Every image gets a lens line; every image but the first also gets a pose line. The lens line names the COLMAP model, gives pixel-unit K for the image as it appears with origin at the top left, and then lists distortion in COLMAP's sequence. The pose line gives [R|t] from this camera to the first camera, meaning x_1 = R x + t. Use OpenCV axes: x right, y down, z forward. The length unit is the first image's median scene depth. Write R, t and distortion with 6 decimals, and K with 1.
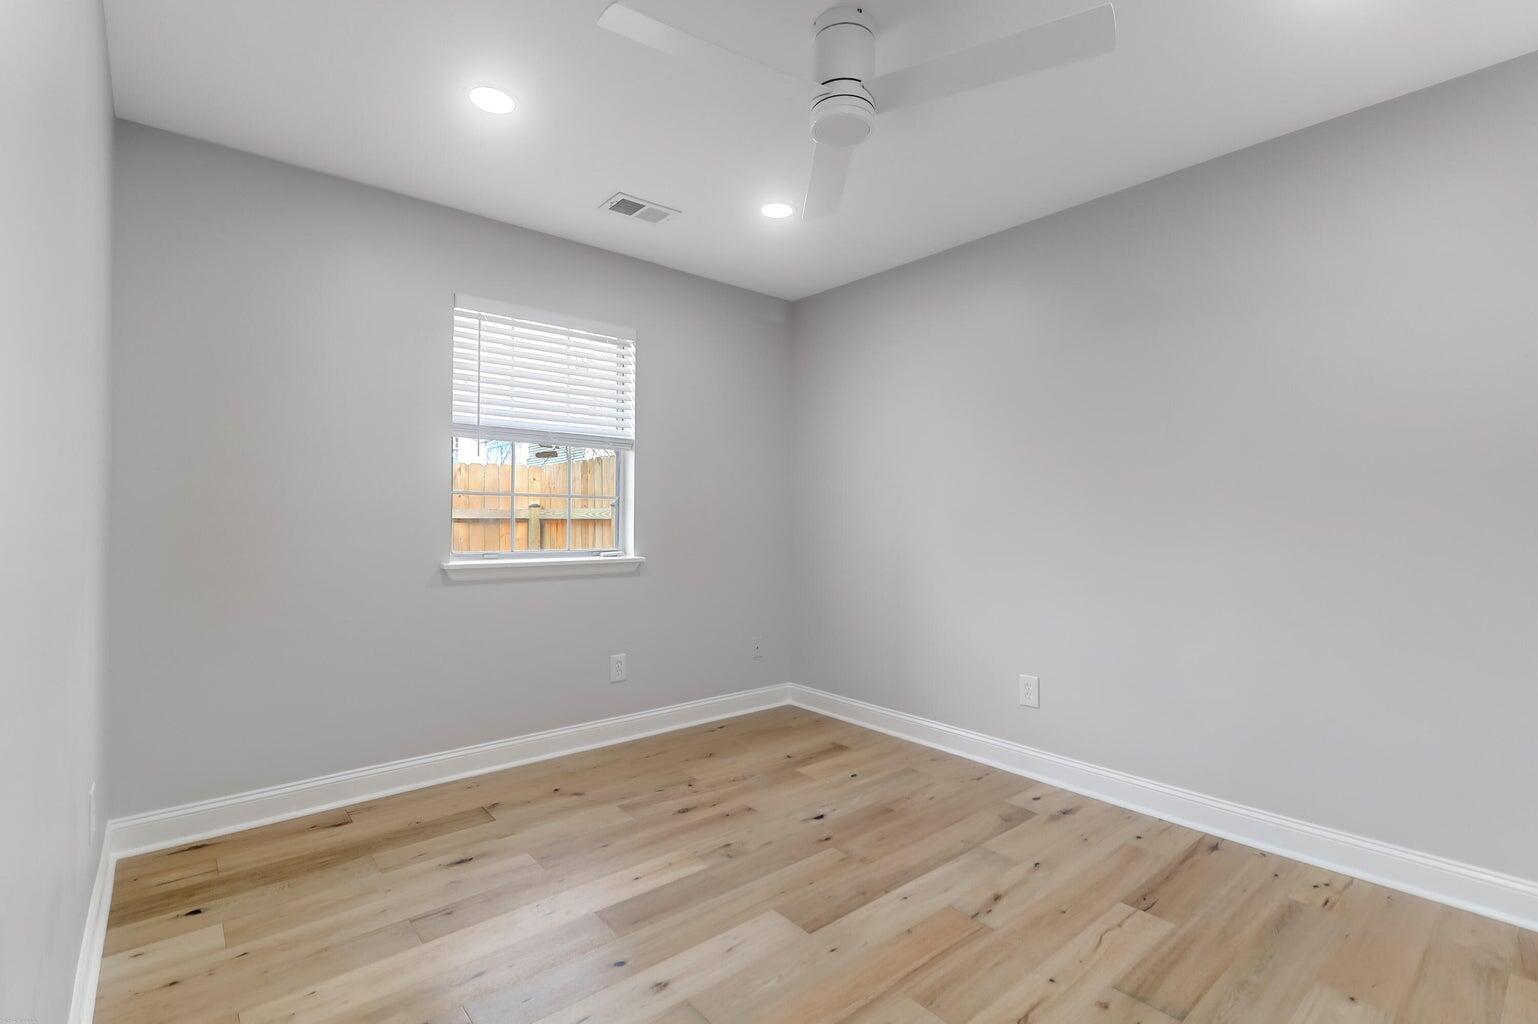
lens RADIAL K [[709.1, 0, 769.7], [0, 709.1, 513.1], [0, 0, 1]] dist [0.024935, -0.014357]
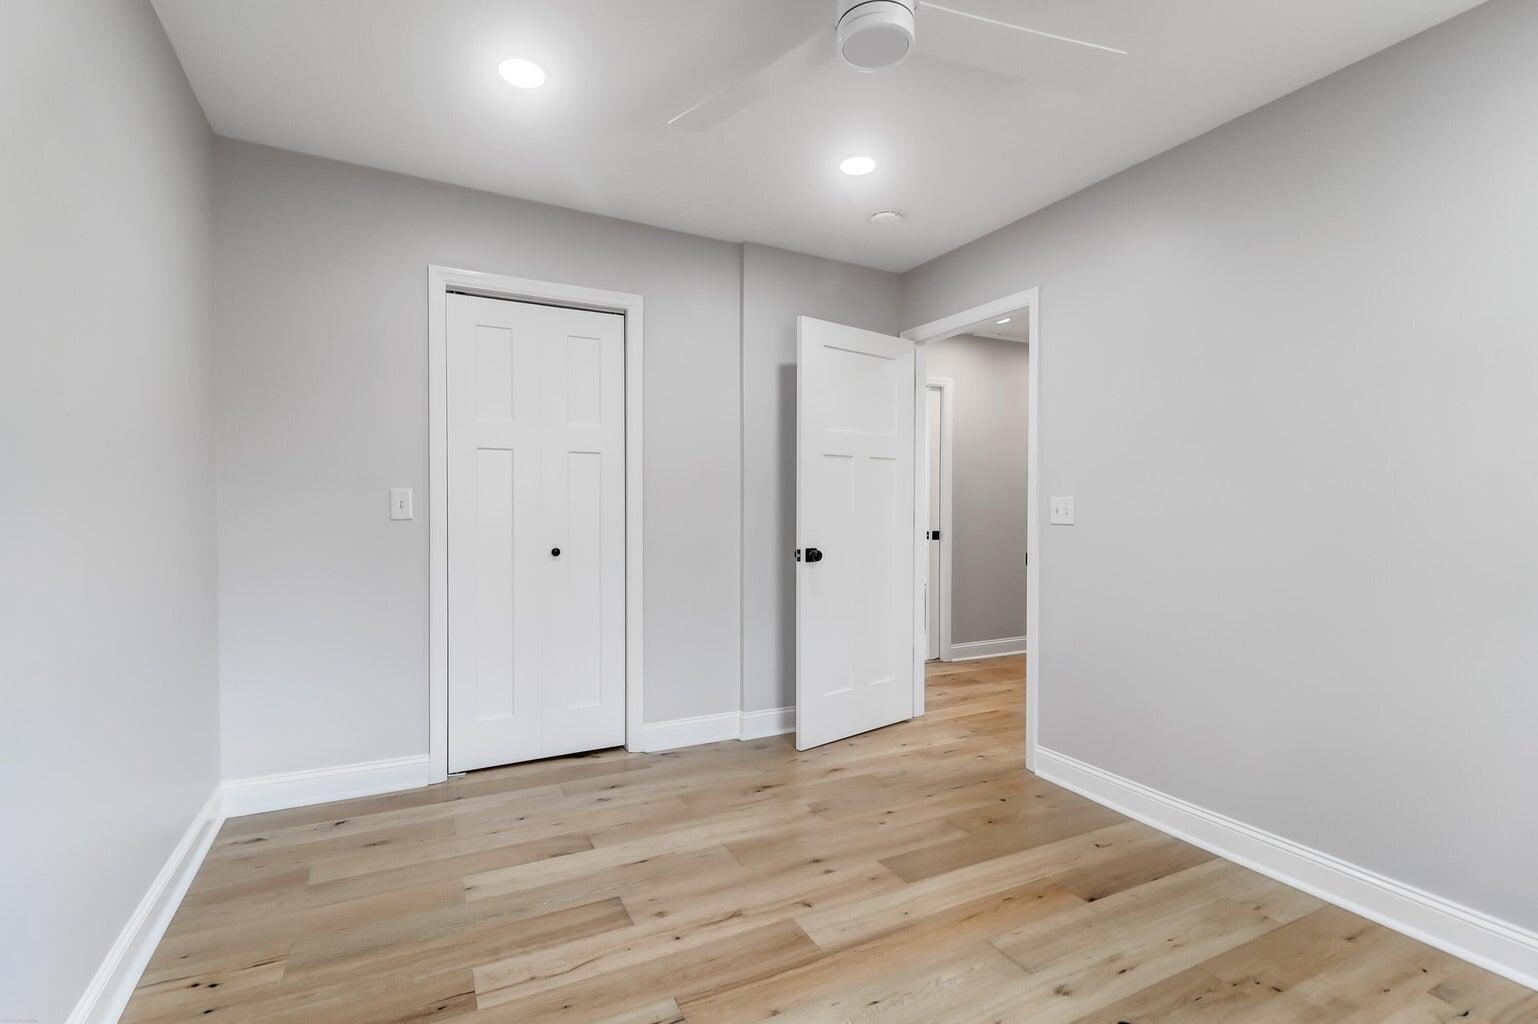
lens RADIAL K [[709.1, 0, 769.7], [0, 709.1, 513.1], [0, 0, 1]] dist [0.024935, -0.014357]
pose [[-0.972386, -0.015772, 0.232844, 0.018991], [-0.015023, 0.999875, 0.004993, 0.005264], [-0.232894, 0.001357, -0.972501, 2.031597]]
